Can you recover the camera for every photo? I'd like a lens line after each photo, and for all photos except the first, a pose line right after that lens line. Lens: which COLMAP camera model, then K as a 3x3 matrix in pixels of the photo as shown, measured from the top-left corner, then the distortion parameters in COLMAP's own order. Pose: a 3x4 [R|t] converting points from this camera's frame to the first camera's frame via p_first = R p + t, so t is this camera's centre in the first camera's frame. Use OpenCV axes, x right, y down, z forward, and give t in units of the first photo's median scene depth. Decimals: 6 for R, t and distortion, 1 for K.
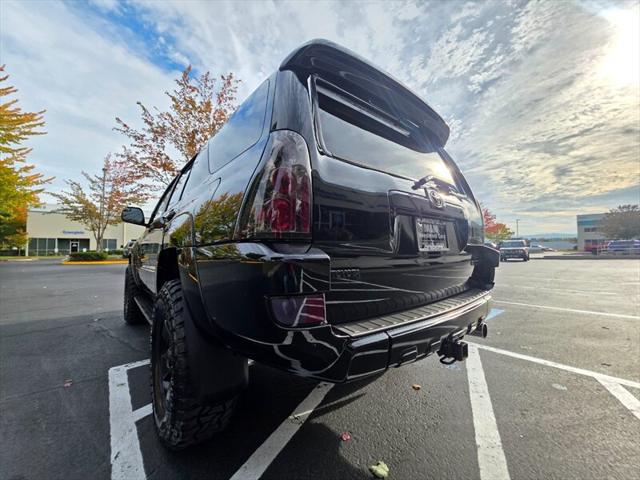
lens RADIAL K [[255.2, 0, 319.4], [0, 255.2, 237.1], [0, 0, 1]] dist [-0.000297, -0.000094]
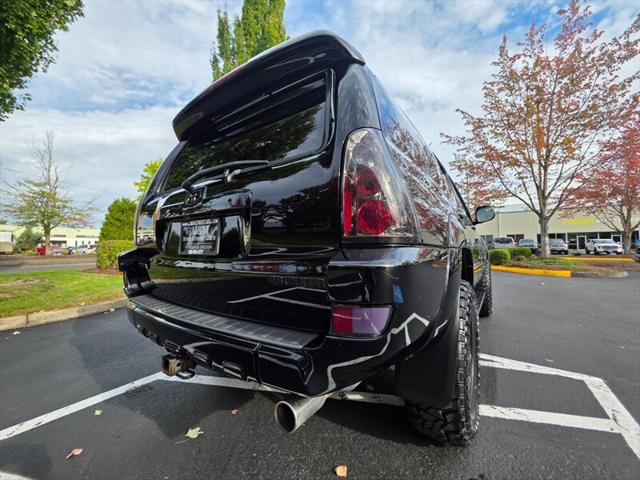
lens RADIAL K [[255.2, 0, 319.4], [0, 255.2, 237.1], [0, 0, 1]] dist [-0.000297, -0.000094]
pose [[0.259633, -0.036220, -0.965028, 1.215409], [0.054104, 0.998272, -0.022911, 0.030047], [0.964190, -0.046263, 0.261144, 0.993996]]
